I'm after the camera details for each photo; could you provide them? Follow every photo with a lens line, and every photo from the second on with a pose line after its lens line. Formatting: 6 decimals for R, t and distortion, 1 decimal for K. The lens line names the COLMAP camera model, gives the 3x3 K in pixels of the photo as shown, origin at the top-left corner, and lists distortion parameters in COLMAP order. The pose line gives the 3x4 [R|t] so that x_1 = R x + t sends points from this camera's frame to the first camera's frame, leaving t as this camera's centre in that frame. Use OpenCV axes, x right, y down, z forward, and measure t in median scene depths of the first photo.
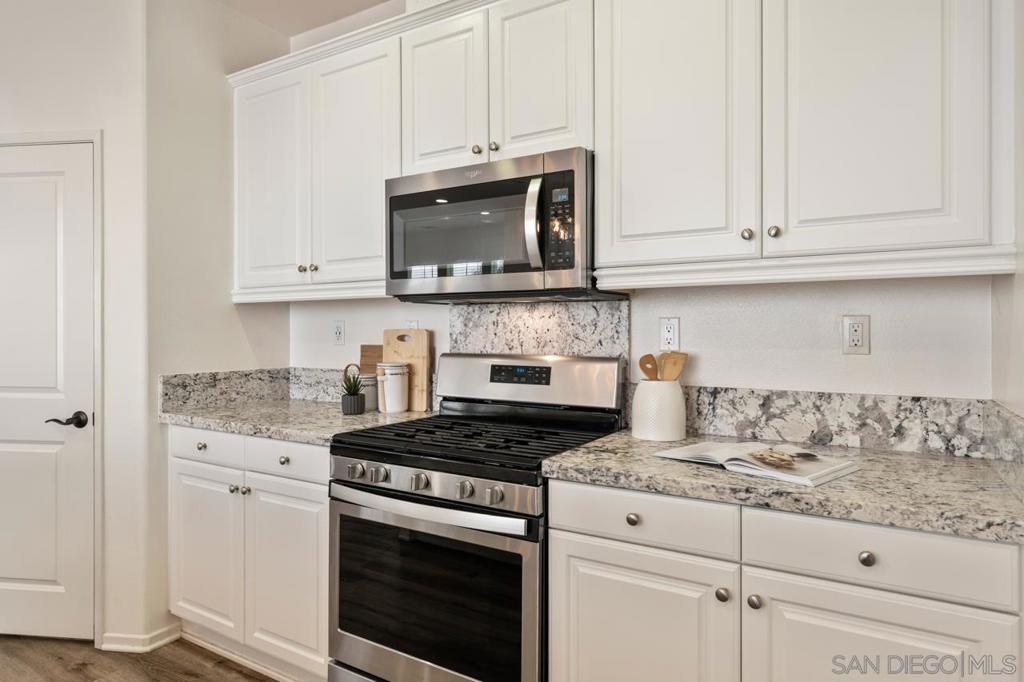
lens RADIAL K [[609.9, 0, 511.5], [0, 609.9, 335.0], [0, 0, 1]] dist [0.002311, 0.000838]
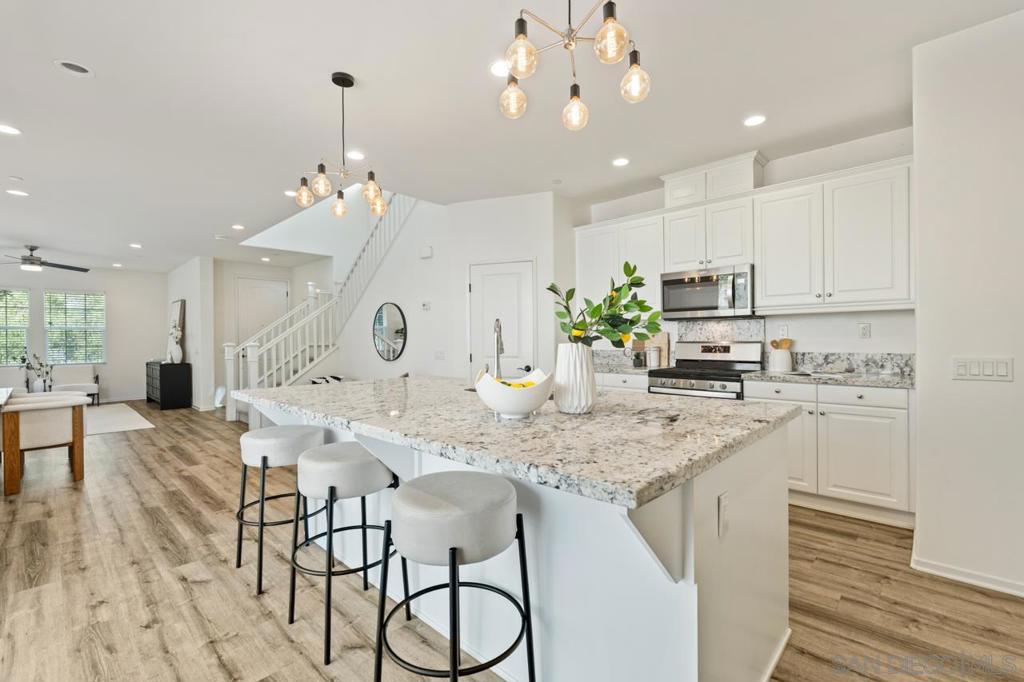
lens RADIAL K [[450.5, 0, 512.3], [0, 450.5, 343.4], [0, 0, 1]] dist [0.000206, -0.000085]
pose [[0.976434, -0.006453, -0.215721, -0.471874], [0.007237, 0.999970, 0.002845, 0.035495], [0.215696, -0.004339, 0.976451, -1.156187]]
